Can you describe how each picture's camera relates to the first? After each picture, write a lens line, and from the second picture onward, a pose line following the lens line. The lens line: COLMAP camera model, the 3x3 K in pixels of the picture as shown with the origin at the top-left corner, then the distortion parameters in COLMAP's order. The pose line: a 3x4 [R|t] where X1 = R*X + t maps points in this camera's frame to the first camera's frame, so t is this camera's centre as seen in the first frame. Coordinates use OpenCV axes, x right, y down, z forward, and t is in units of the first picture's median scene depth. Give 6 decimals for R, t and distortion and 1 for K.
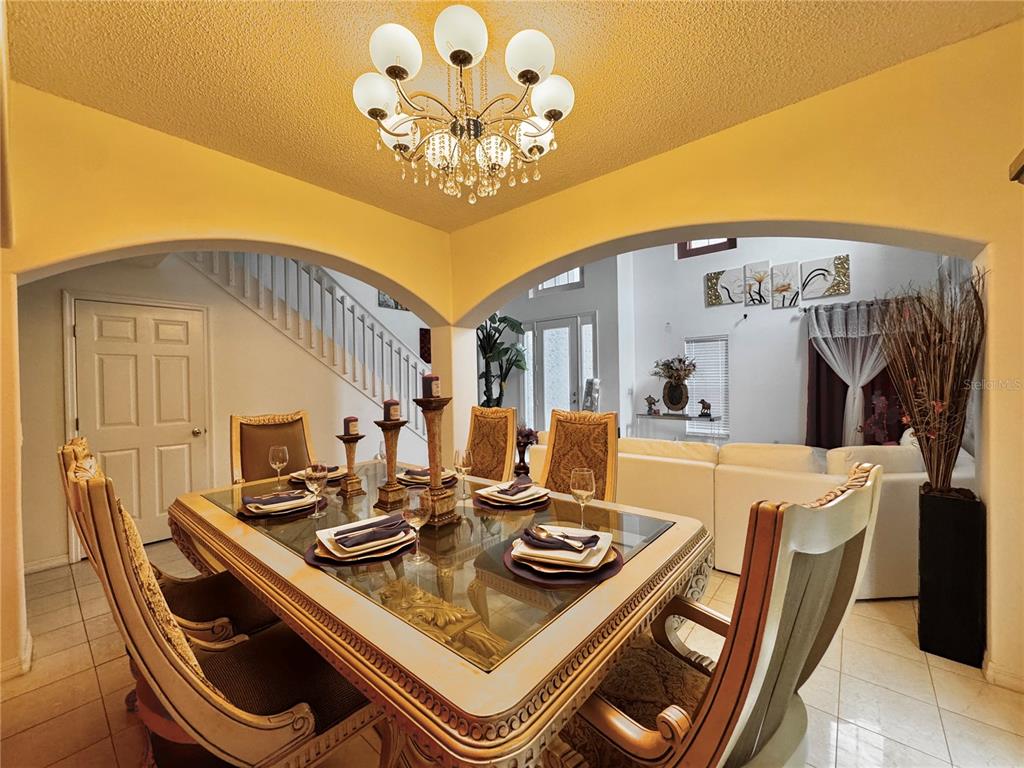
lens RADIAL K [[407.5, 0, 511.0], [0, 407.5, 385.1], [0, 0, 1]] dist [-0.006244, 0.000824]
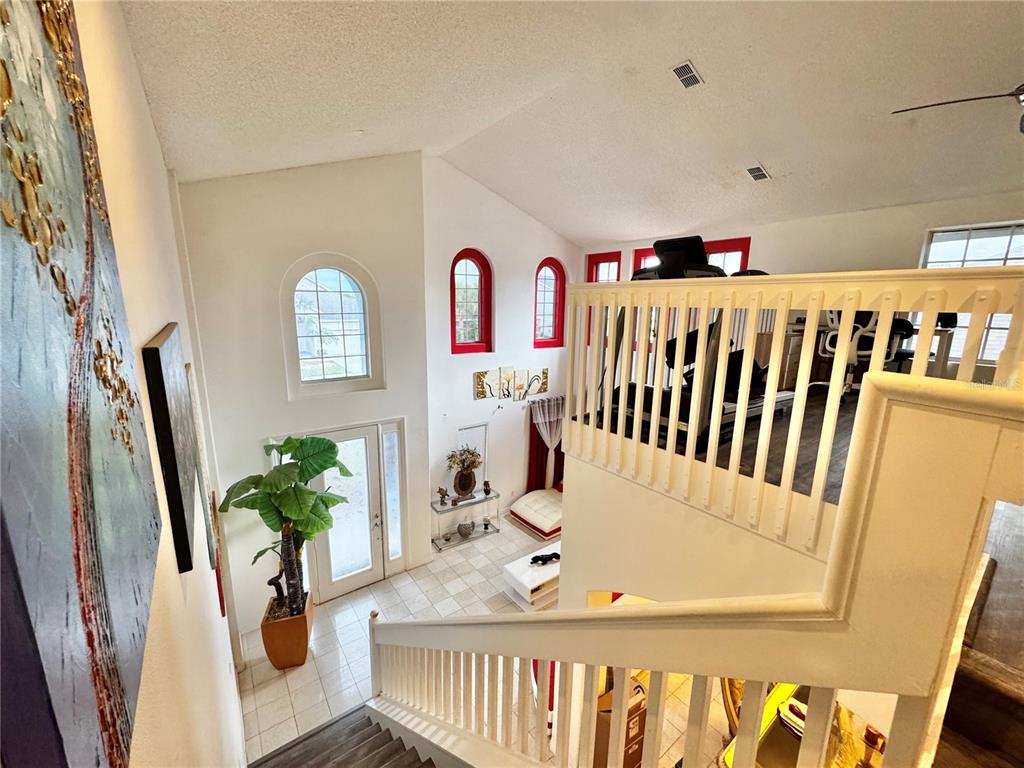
lens RADIAL K [[407.5, 0, 511.7], [0, 407.5, 383.3], [0, 0, 1]] dist [-0.006244, 0.000824]
pose [[0.233304, -0.165782, 0.958168, -0.631509], [-0.012903, 0.984745, 0.173523, -0.467194], [-0.972318, -0.052847, 0.227606, 0.677965]]
